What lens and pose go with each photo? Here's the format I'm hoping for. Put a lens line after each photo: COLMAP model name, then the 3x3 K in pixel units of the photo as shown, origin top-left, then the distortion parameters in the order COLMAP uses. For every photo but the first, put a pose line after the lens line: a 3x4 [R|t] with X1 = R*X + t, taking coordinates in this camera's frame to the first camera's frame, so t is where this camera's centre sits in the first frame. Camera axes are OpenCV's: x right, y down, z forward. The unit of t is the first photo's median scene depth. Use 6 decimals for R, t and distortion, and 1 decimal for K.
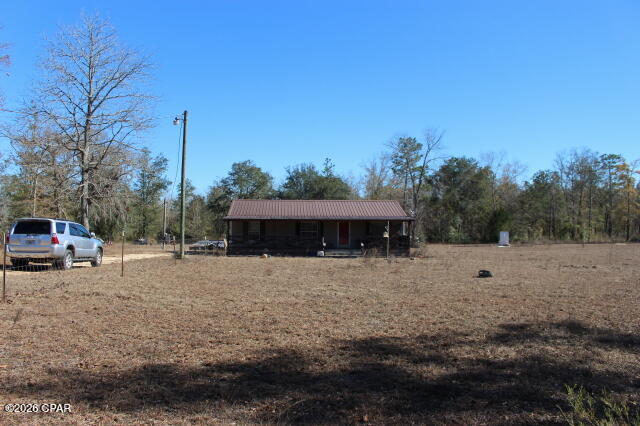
lens RADIAL K [[533.5, 0, 318.1], [0, 533.5, 210.4], [0, 0, 1]] dist [-0.073380, 0.009164]
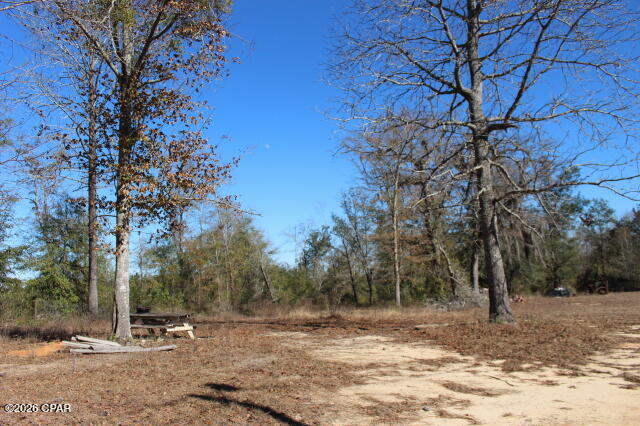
lens RADIAL K [[533.5, 0, 319.3], [0, 533.5, 215.6], [0, 0, 1]] dist [-0.073380, 0.009164]
pose [[0.775080, -0.119303, -0.620498, -0.134908], [0.070059, 0.992185, -0.103255, 0.010579], [0.627967, 0.036559, 0.777381, 0.277617]]
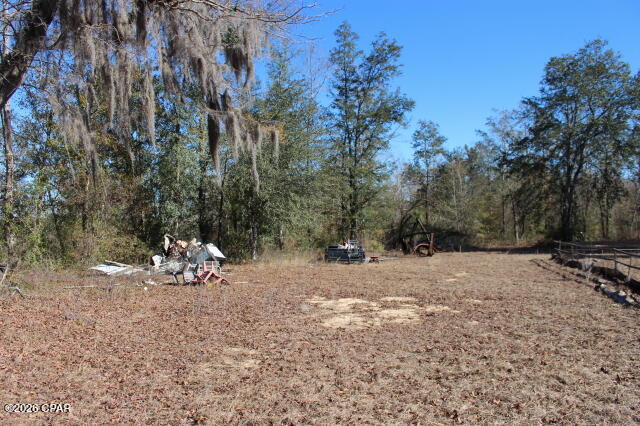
lens RADIAL K [[533.5, 0, 319.5], [0, 533.5, 213.0], [0, 0, 1]] dist [-0.073380, 0.009164]
pose [[0.927068, -0.039066, -0.372852, -0.198038], [0.043413, 0.999052, 0.003266, 0.028705], [0.372371, -0.019214, 0.927885, 0.605215]]
